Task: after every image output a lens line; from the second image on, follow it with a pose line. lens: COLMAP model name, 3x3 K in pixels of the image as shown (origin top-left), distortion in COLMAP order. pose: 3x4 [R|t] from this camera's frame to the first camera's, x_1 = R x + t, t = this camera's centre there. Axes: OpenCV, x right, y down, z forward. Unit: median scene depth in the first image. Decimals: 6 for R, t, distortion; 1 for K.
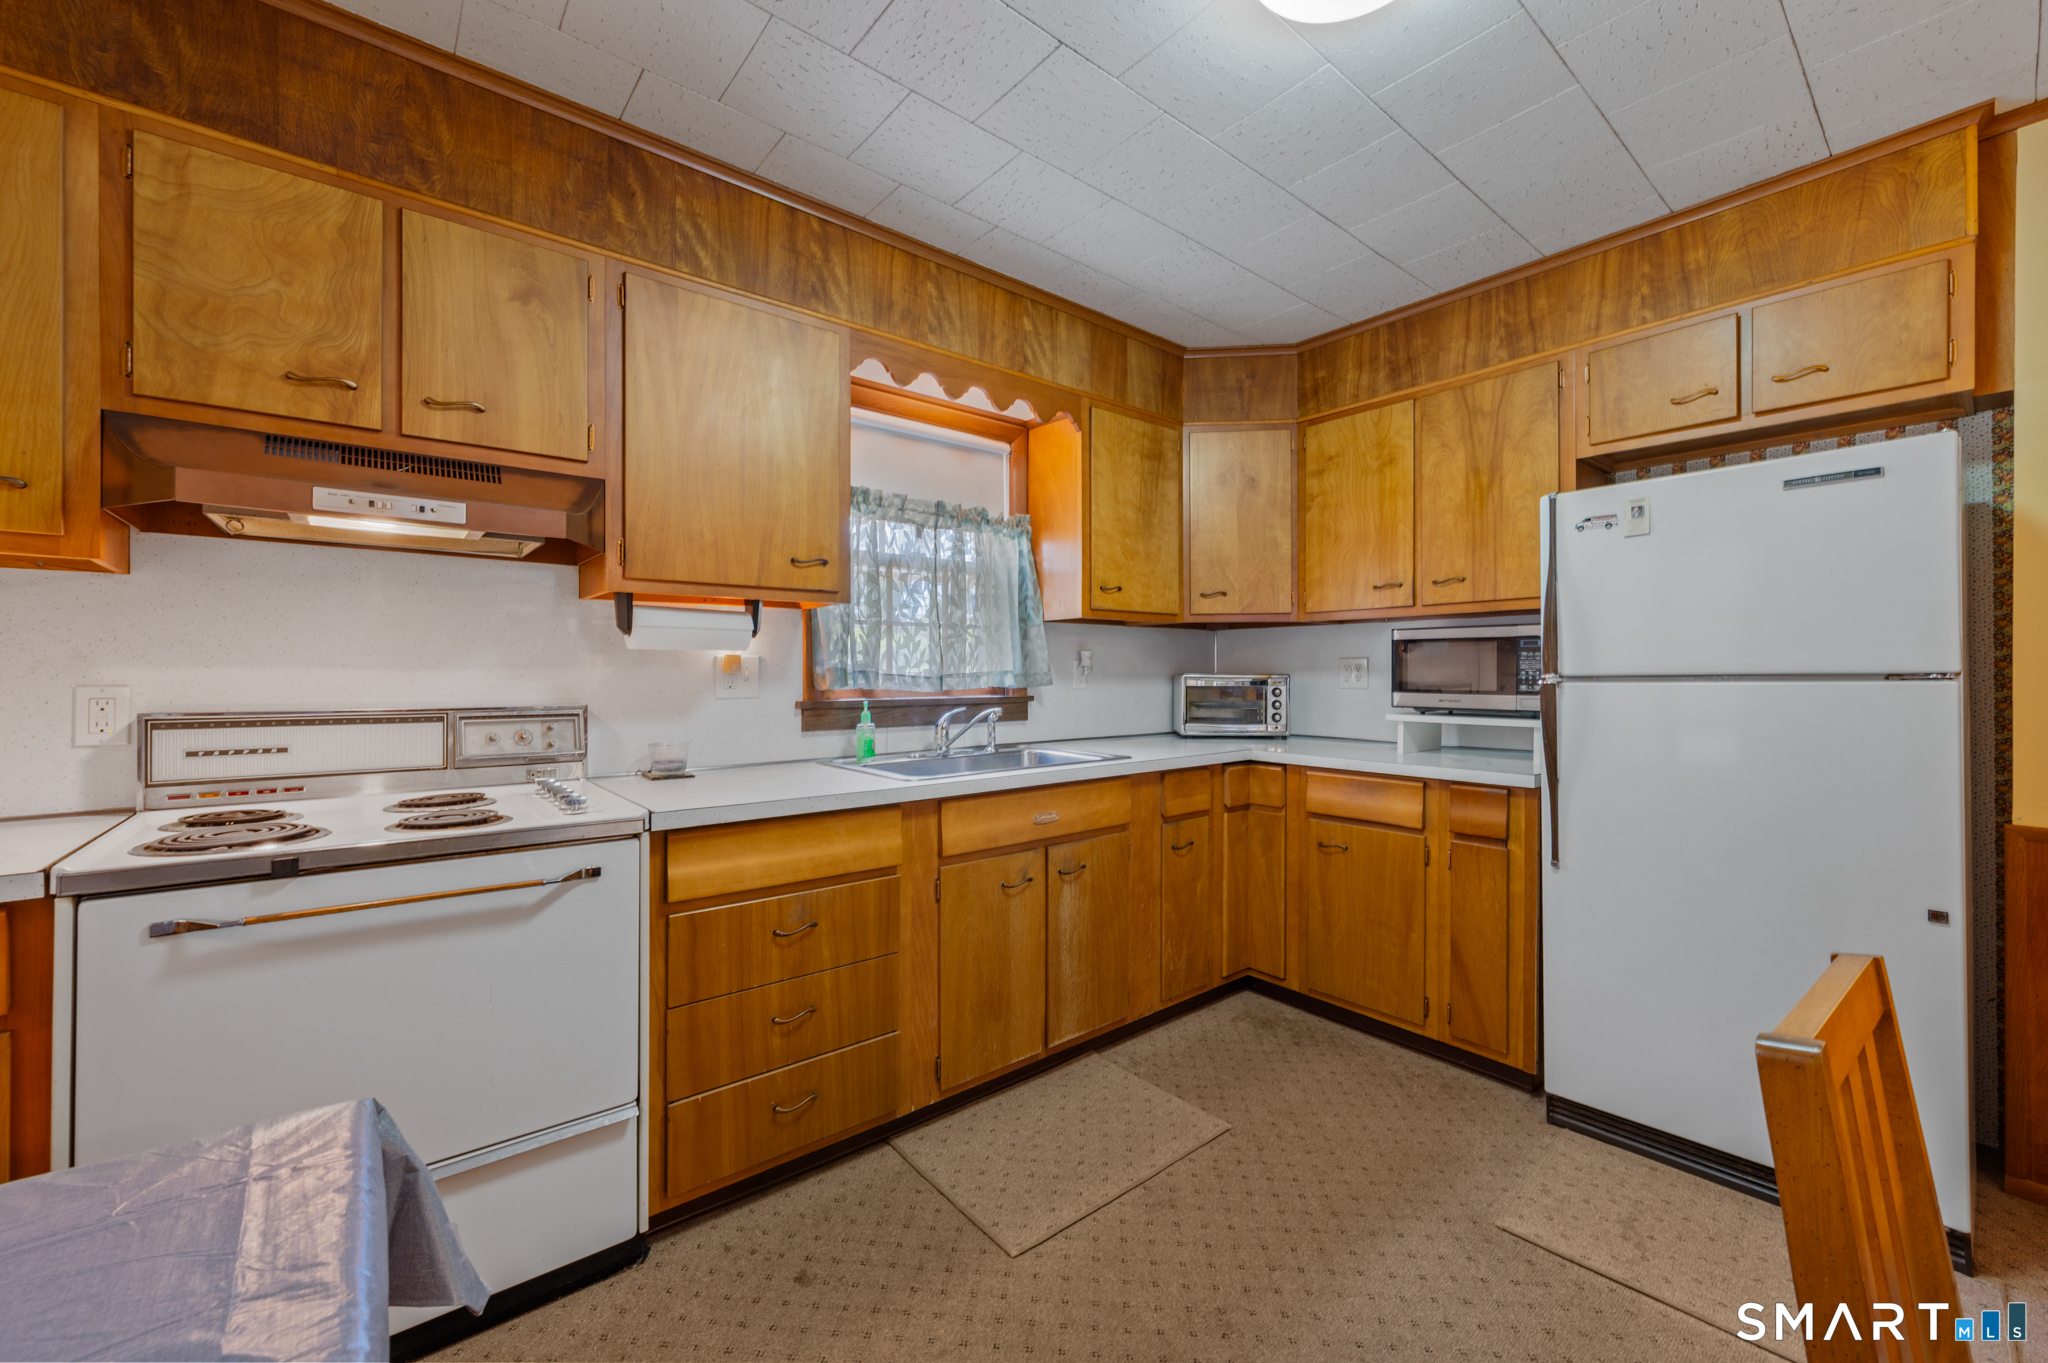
lens RADIAL K [[824.6, 0, 1032.2], [0, 824.6, 672.5], [0, 0, 1]] dist [0.000232, 0.000510]
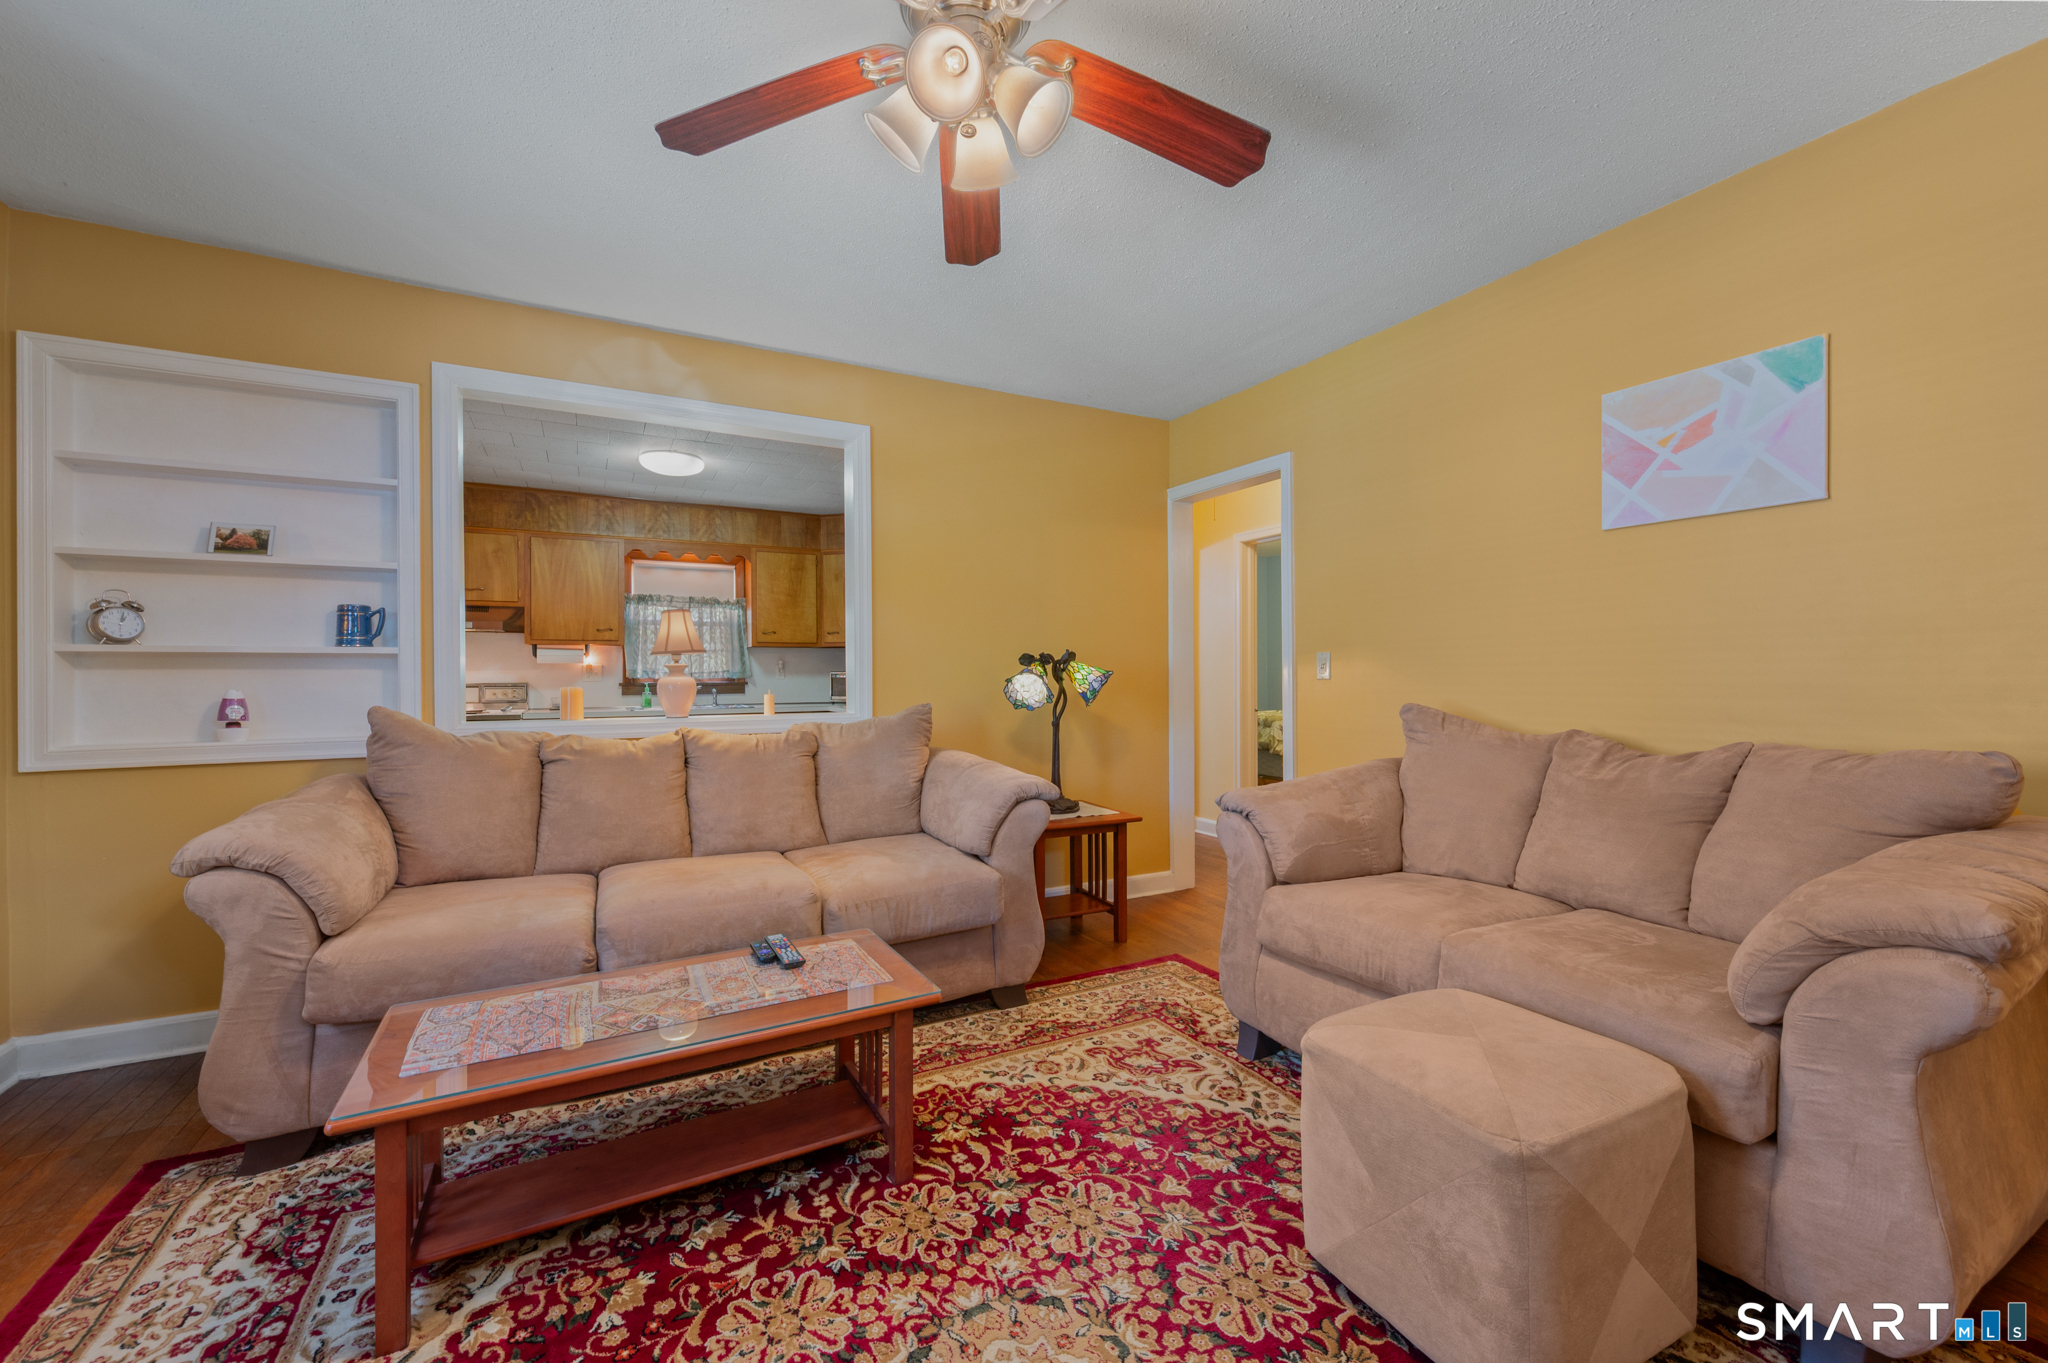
lens RADIAL K [[824.6, 0, 1019.9], [0, 824.6, 673.7], [0, 0, 1]] dist [0.000232, 0.000510]
pose [[0.976548, -0.001906, -0.215292, 1.578087], [0.001748, 0.999998, -0.000922, 0.012907], [0.215293, 0.000524, 0.976549, -1.288129]]
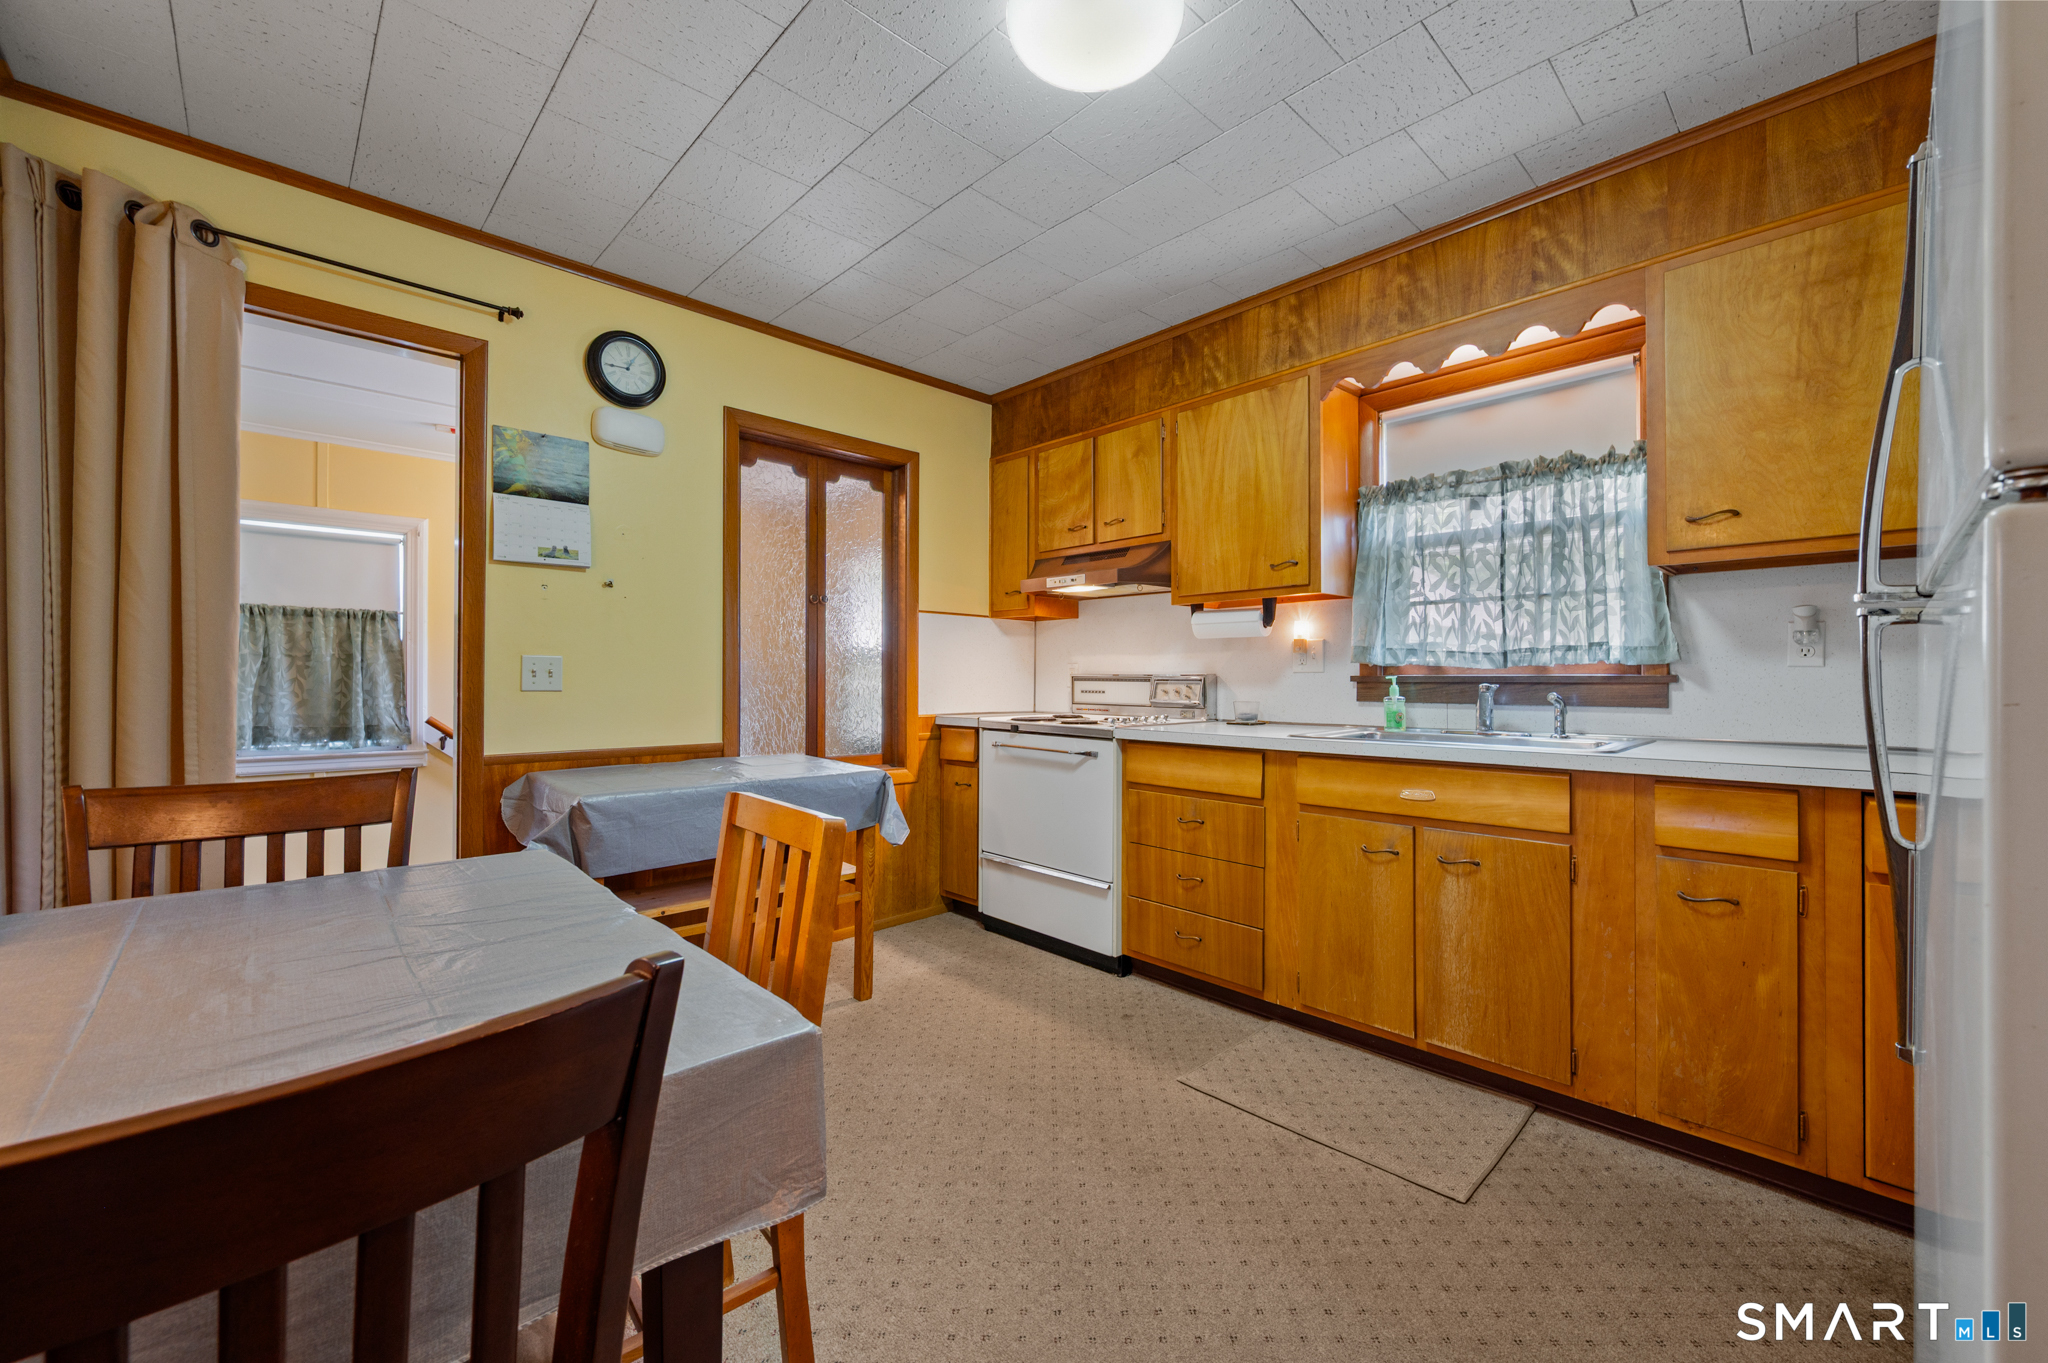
lens RADIAL K [[824.6, 0, 1020.2], [0, 824.6, 675.3], [0, 0, 1]] dist [0.000232, 0.000510]
pose [[0.045506, -0.001268, -0.998963, 0.978402], [0.000152, 0.999999, -0.001263, 0.039429], [0.998964, -0.000094, 0.045506, 0.512568]]
